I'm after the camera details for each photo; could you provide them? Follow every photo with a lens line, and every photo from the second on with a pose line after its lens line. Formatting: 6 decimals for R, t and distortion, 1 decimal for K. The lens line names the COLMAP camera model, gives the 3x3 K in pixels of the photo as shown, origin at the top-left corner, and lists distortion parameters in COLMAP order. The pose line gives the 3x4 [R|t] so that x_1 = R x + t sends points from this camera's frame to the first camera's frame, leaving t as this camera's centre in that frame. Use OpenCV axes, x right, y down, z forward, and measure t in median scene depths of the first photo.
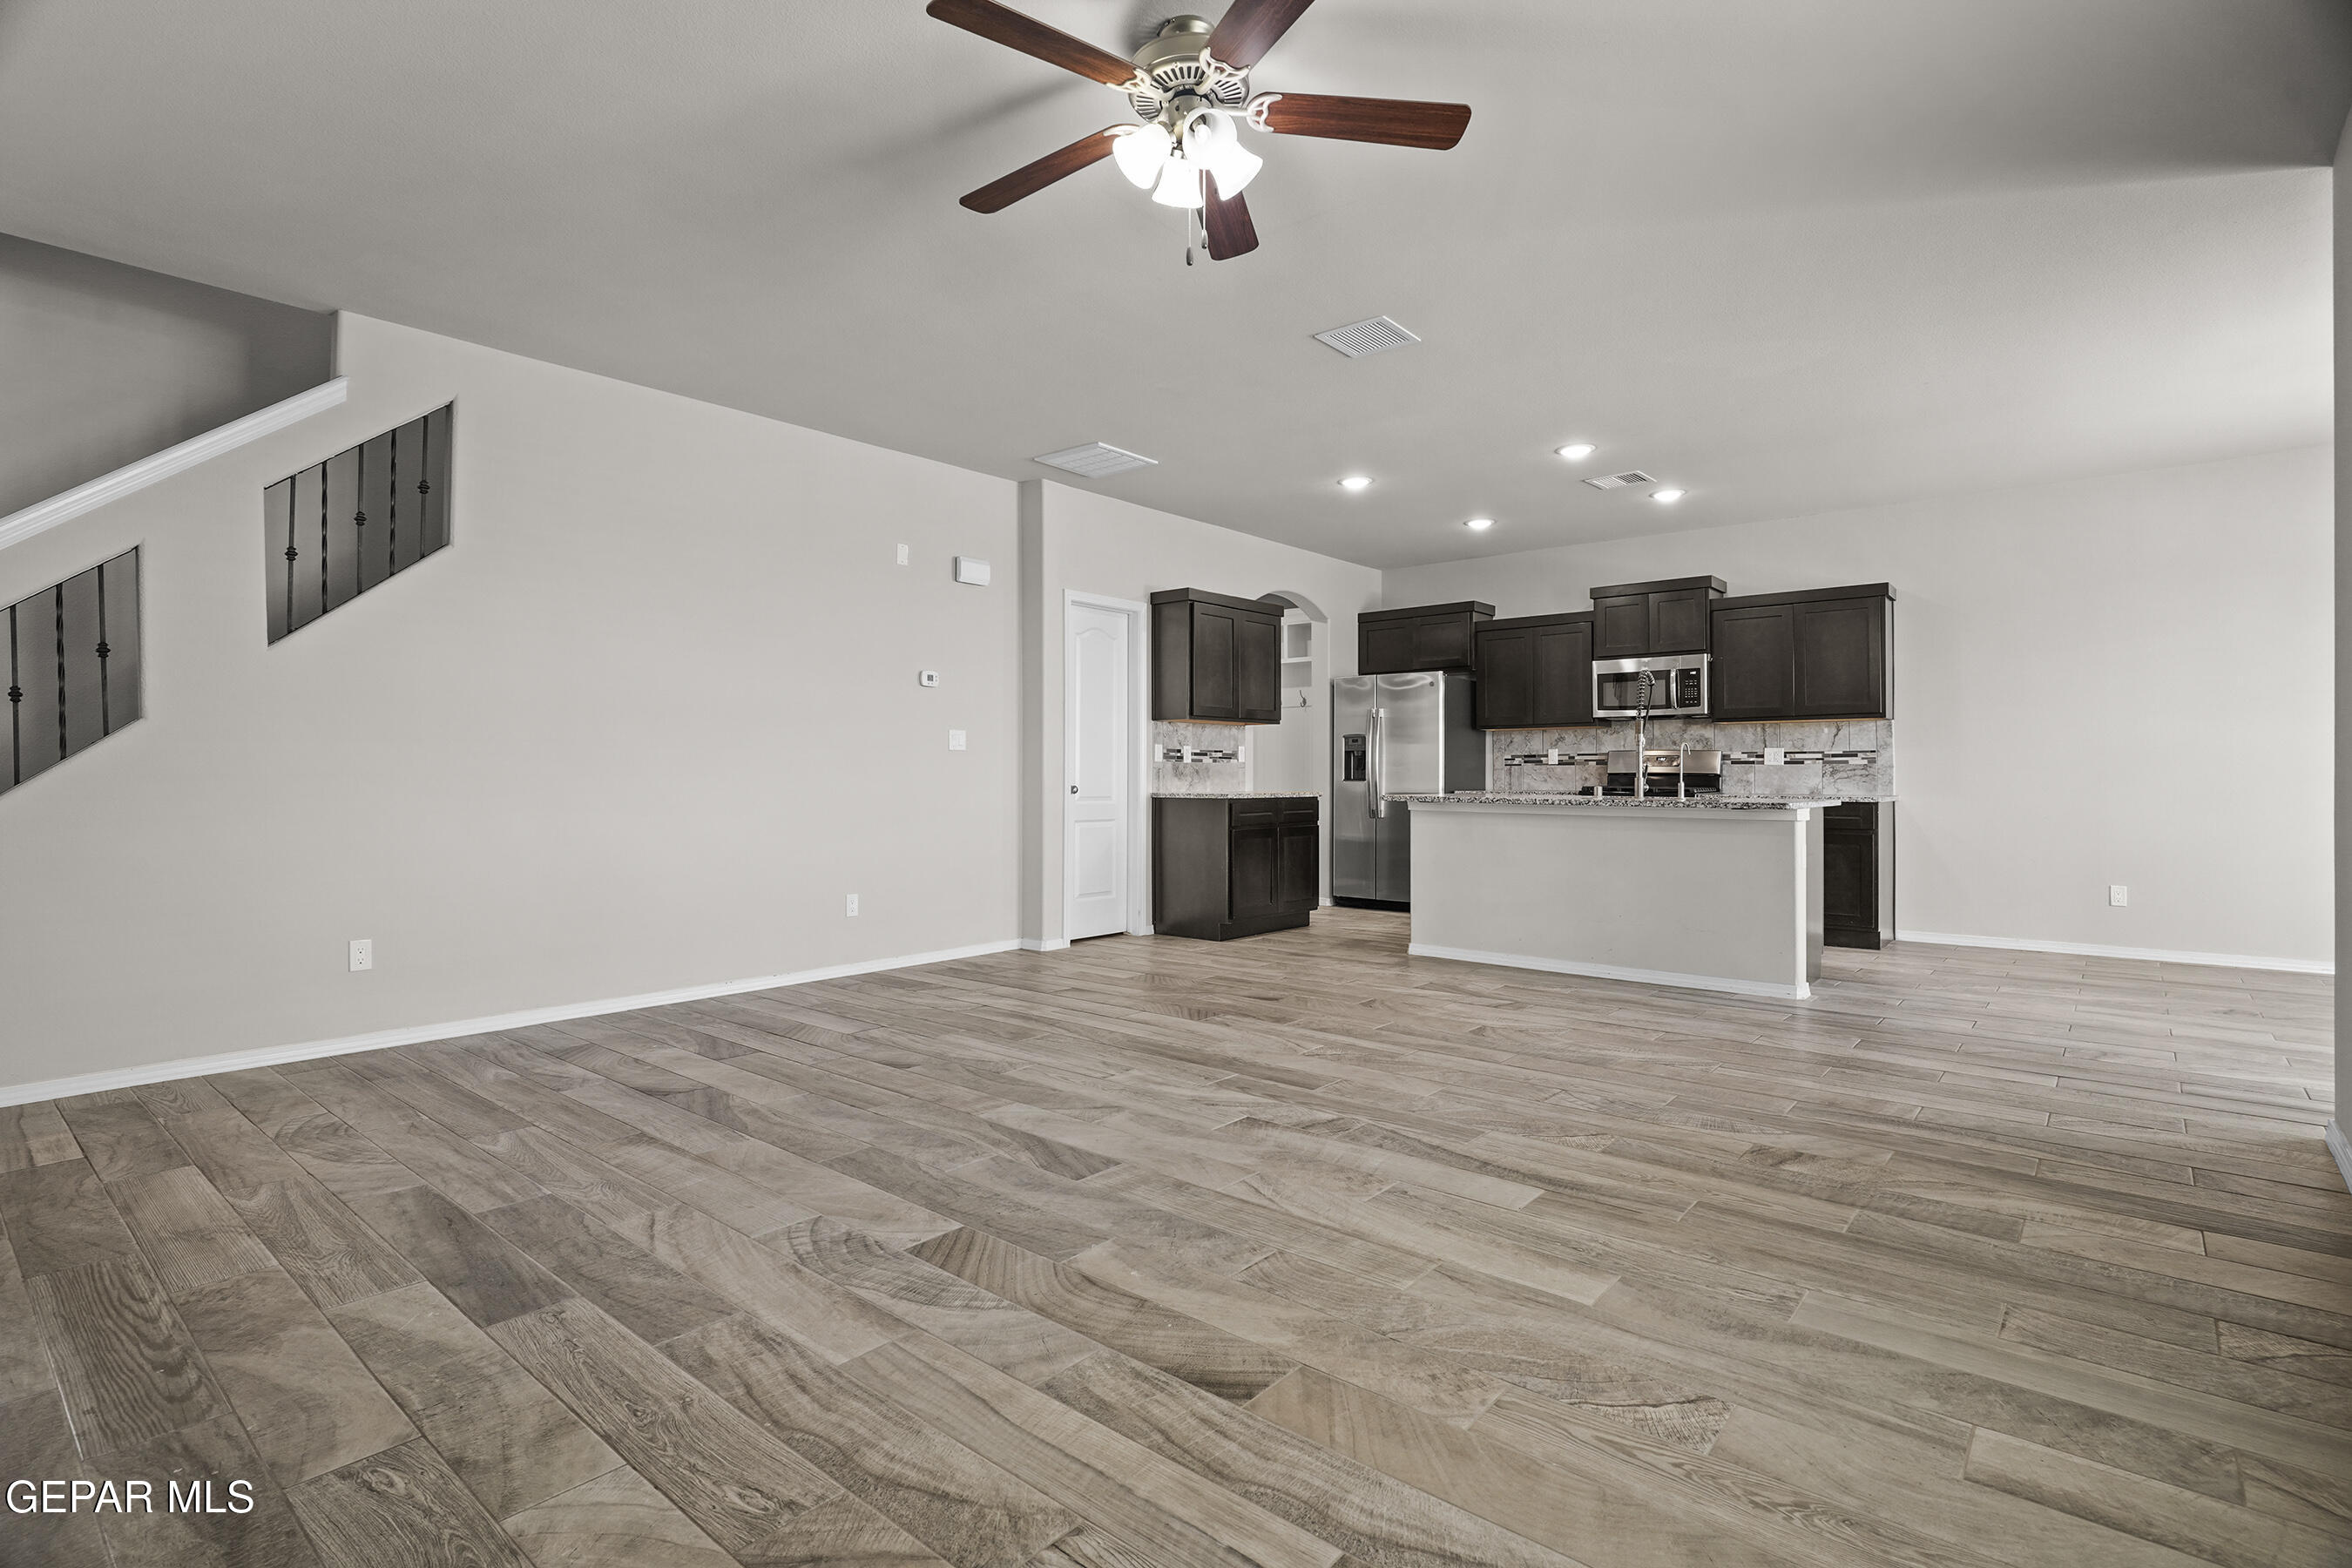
lens RADIAL K [[1132.4, 0, 1174.4], [0, 1132.4, 797.5], [0, 0, 1]] dist [0.000390, 0.000109]
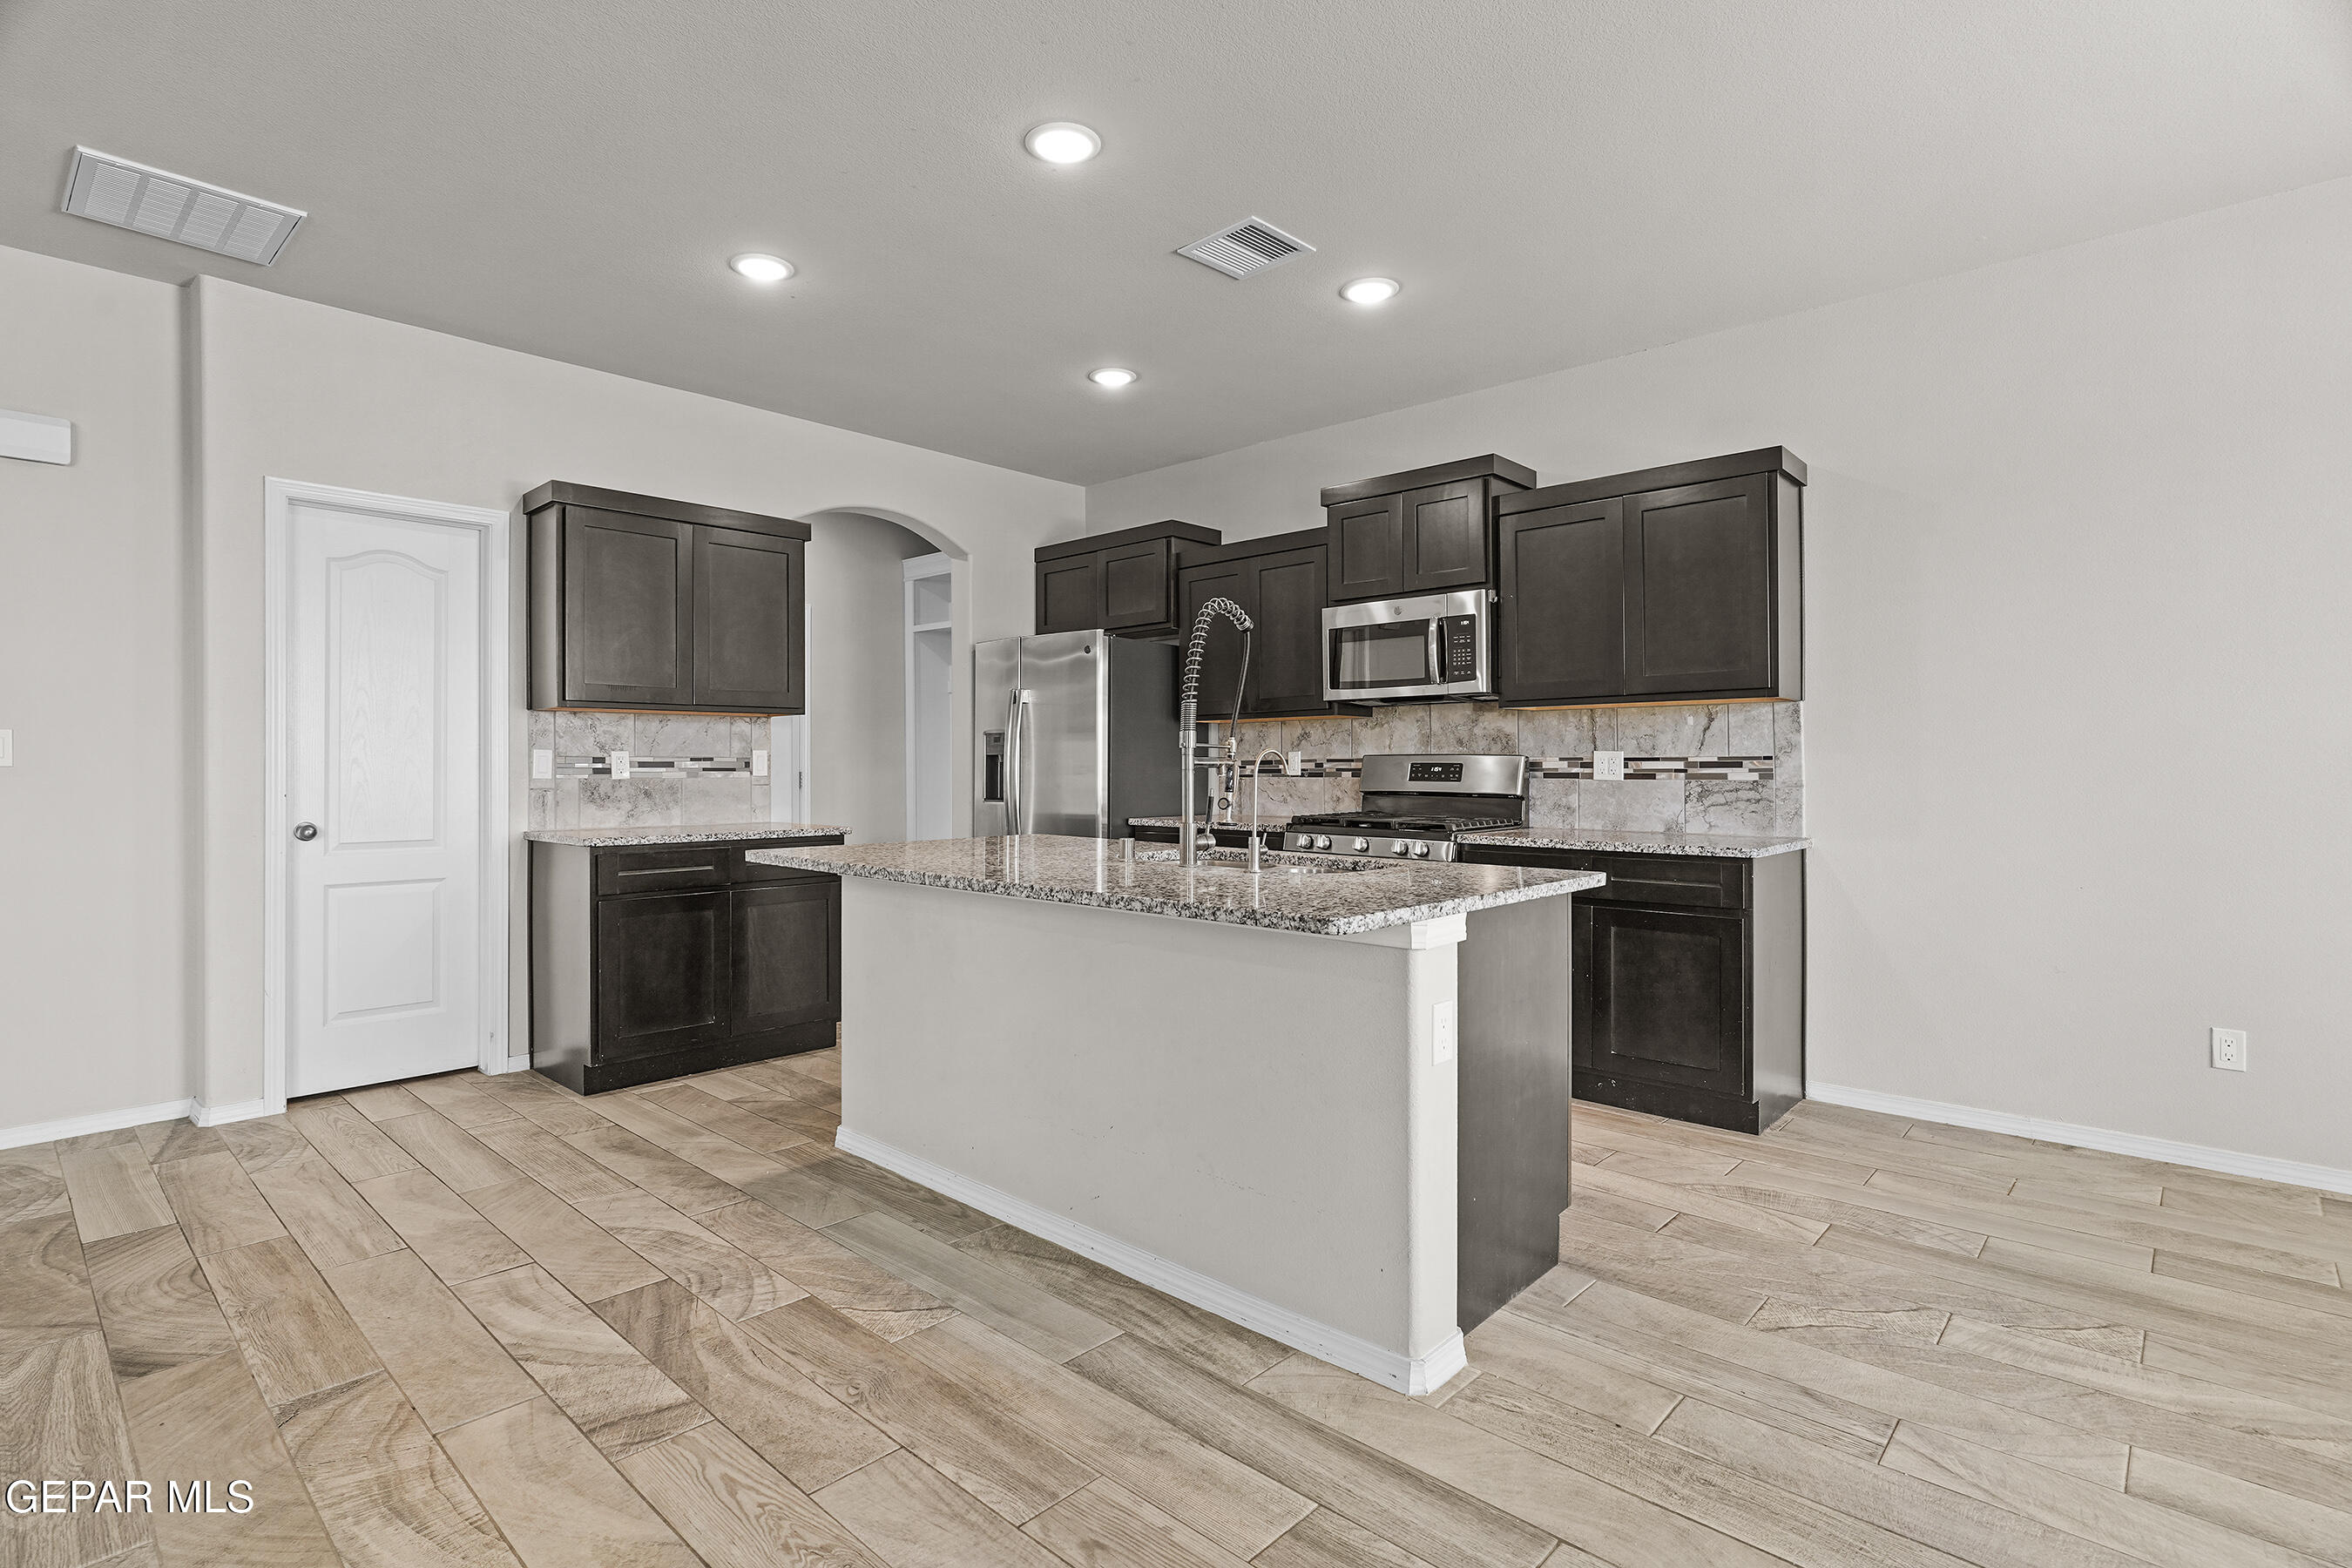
lens RADIAL K [[1137.5, 0, 1176.0], [0, 1137.5, 784.0], [0, 0, 1]] dist [-0.000734, -0.000130]
pose [[0.998899, -0.002306, -0.046853, 0.335286], [0.002139, 0.999991, -0.003624, -0.025159], [0.046861, 0.003520, 0.998895, 0.406915]]
